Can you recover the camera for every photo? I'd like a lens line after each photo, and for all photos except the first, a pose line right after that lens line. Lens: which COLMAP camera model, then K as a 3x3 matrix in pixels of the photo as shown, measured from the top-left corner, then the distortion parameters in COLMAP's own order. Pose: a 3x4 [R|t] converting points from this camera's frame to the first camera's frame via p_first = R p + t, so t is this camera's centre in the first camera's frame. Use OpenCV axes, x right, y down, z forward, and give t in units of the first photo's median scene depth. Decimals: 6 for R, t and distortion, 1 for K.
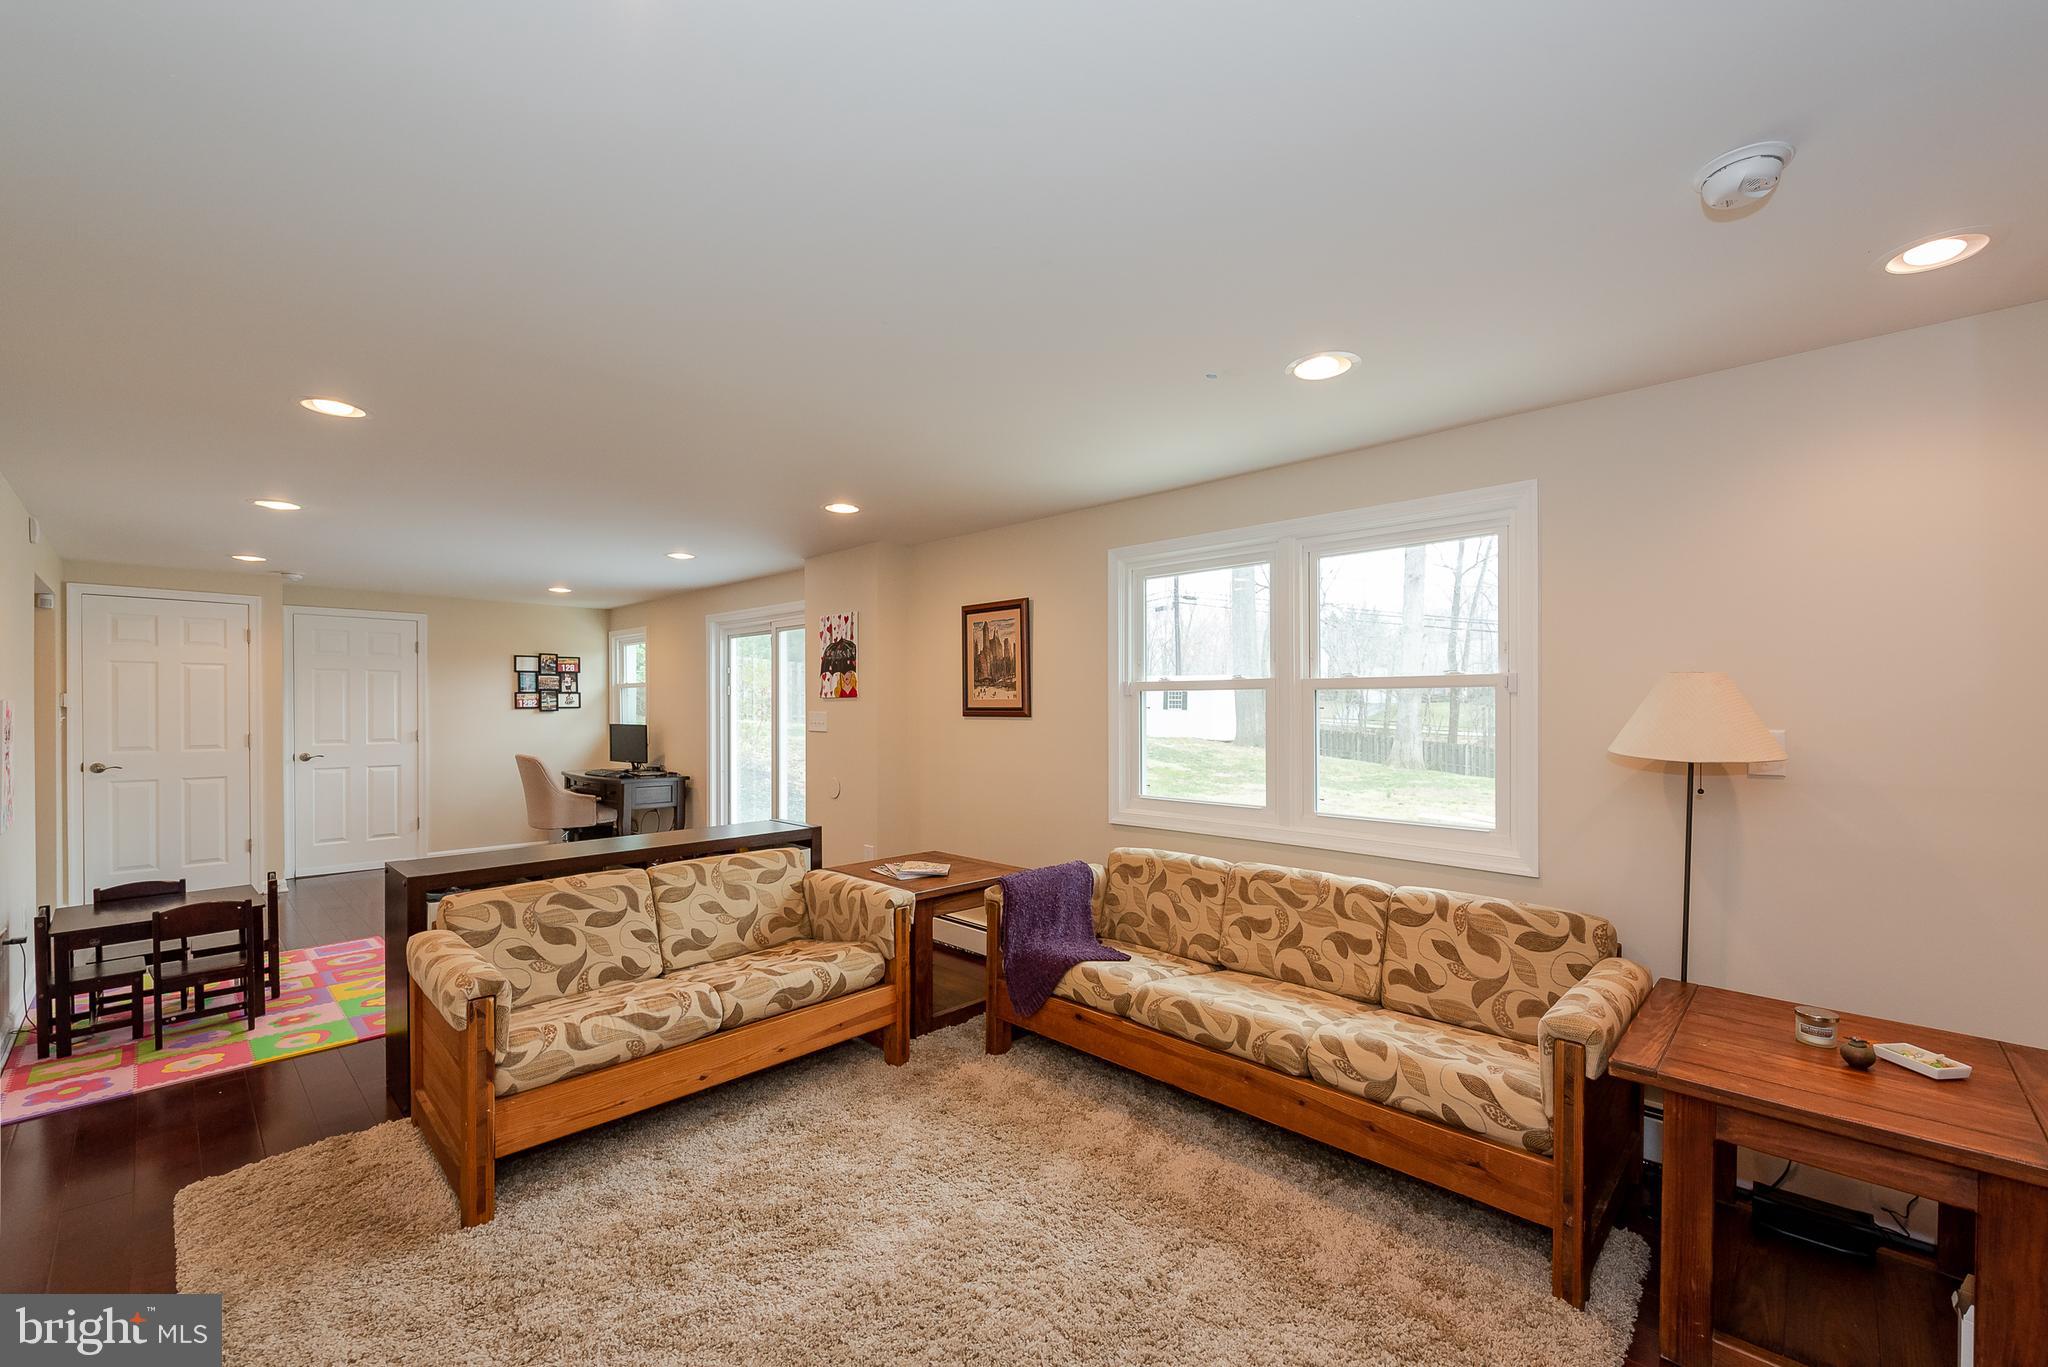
lens RADIAL K [[820.7, 0, 1065.1], [0, 820.7, 705.1], [0, 0, 1]] dist [0.010438, -0.000017]
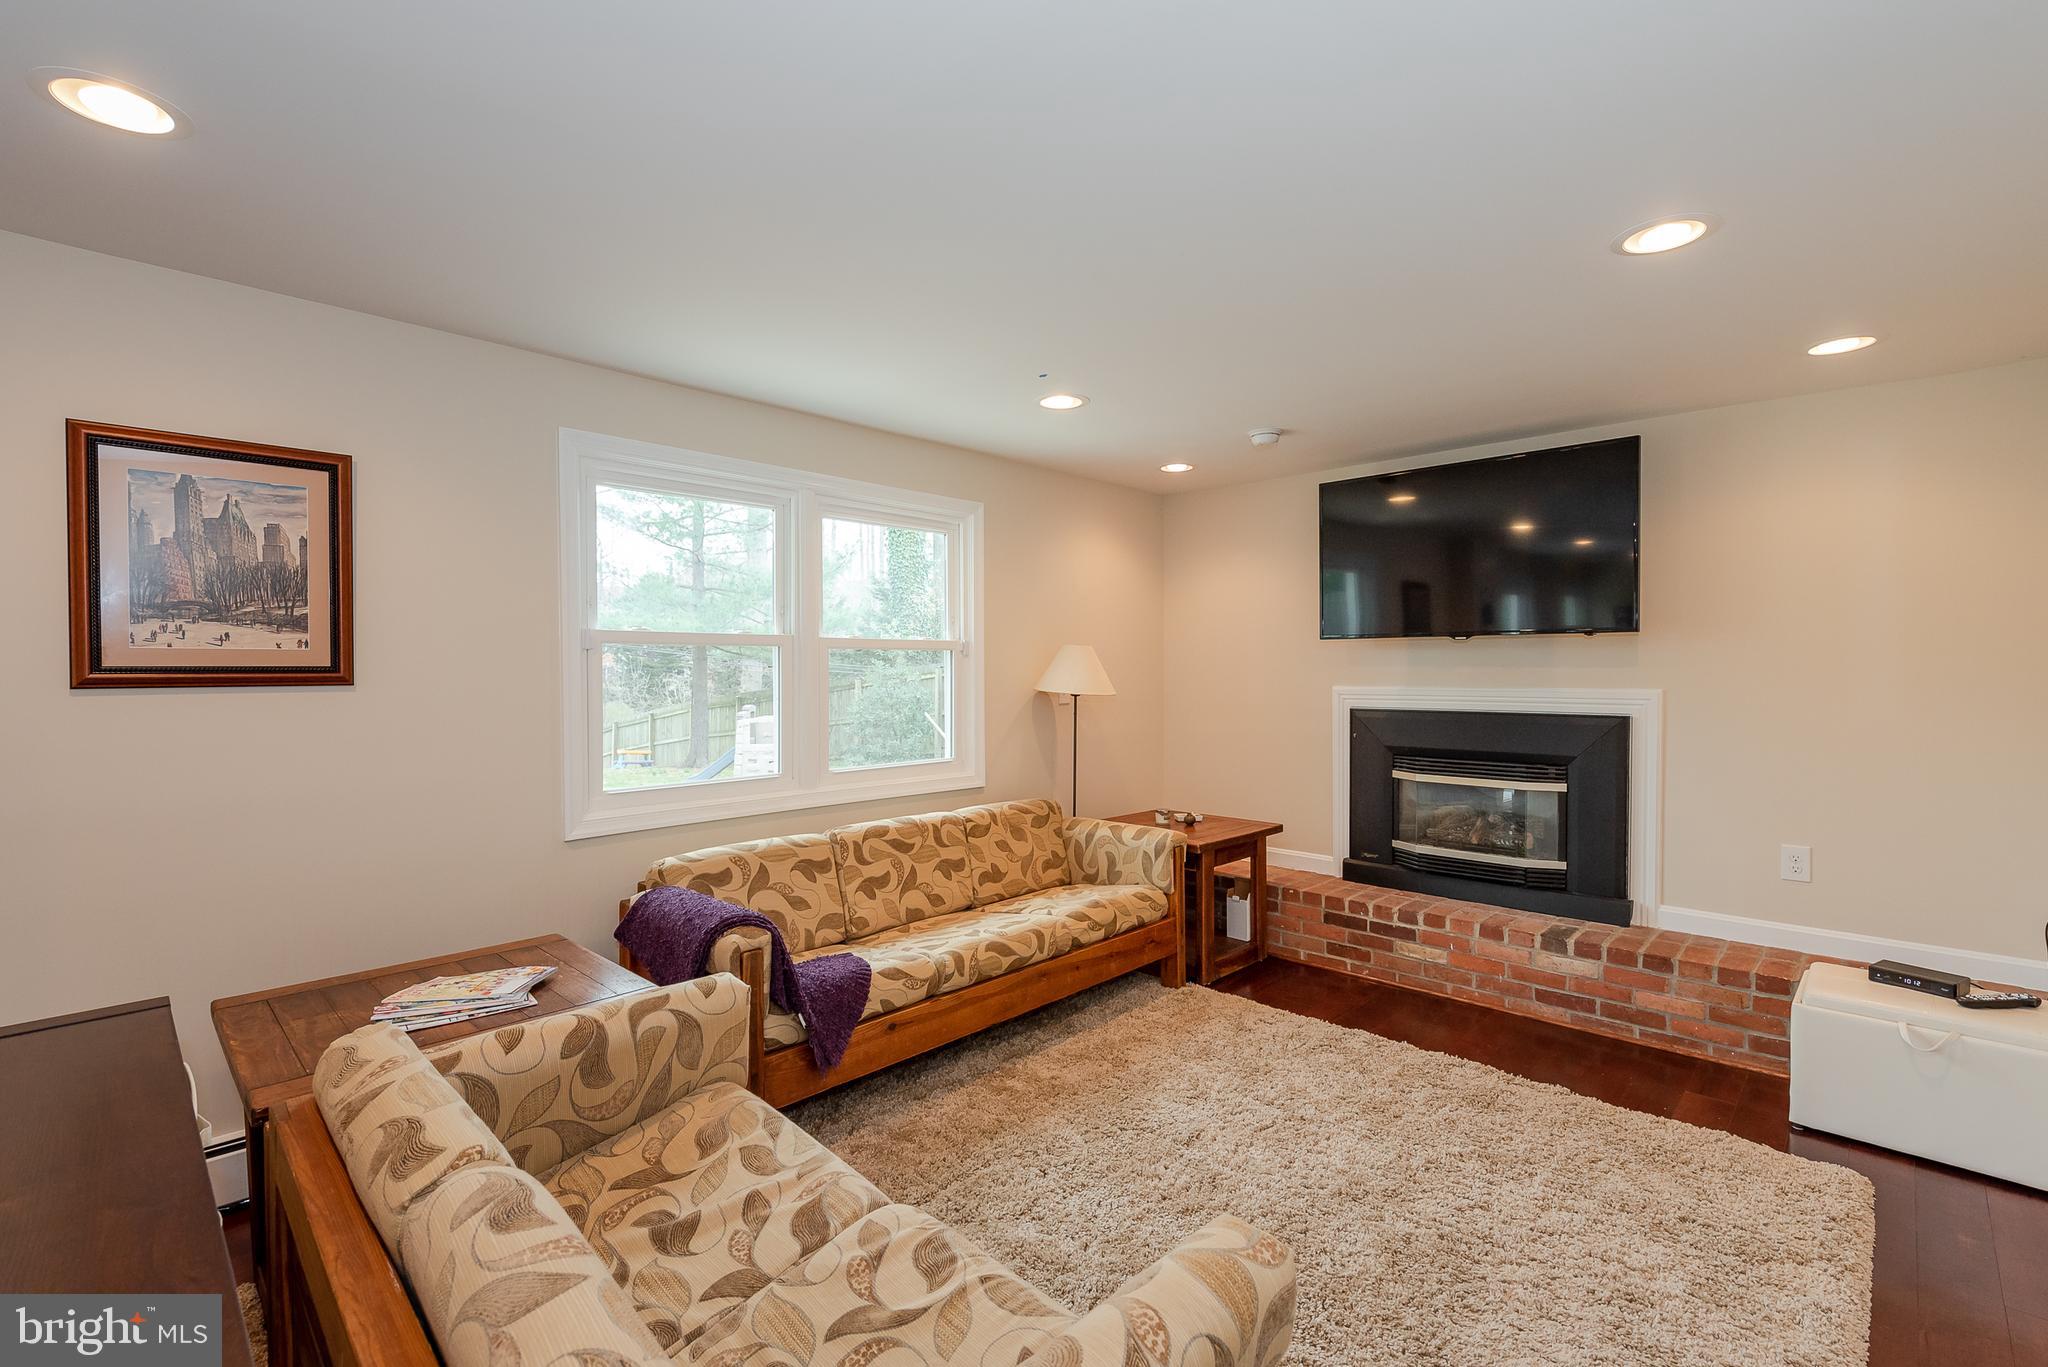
lens RADIAL K [[897.8, 0, 1028.8], [0, 897.8, 676.8], [0, 0, 1]] dist [0.001214, -0.000689]
pose [[0.028980, -0.009543, 0.999534, -0.744426], [-0.000355, 0.999954, 0.009557, 0.004791], [-0.999580, -0.000632, 0.028975, 0.680216]]
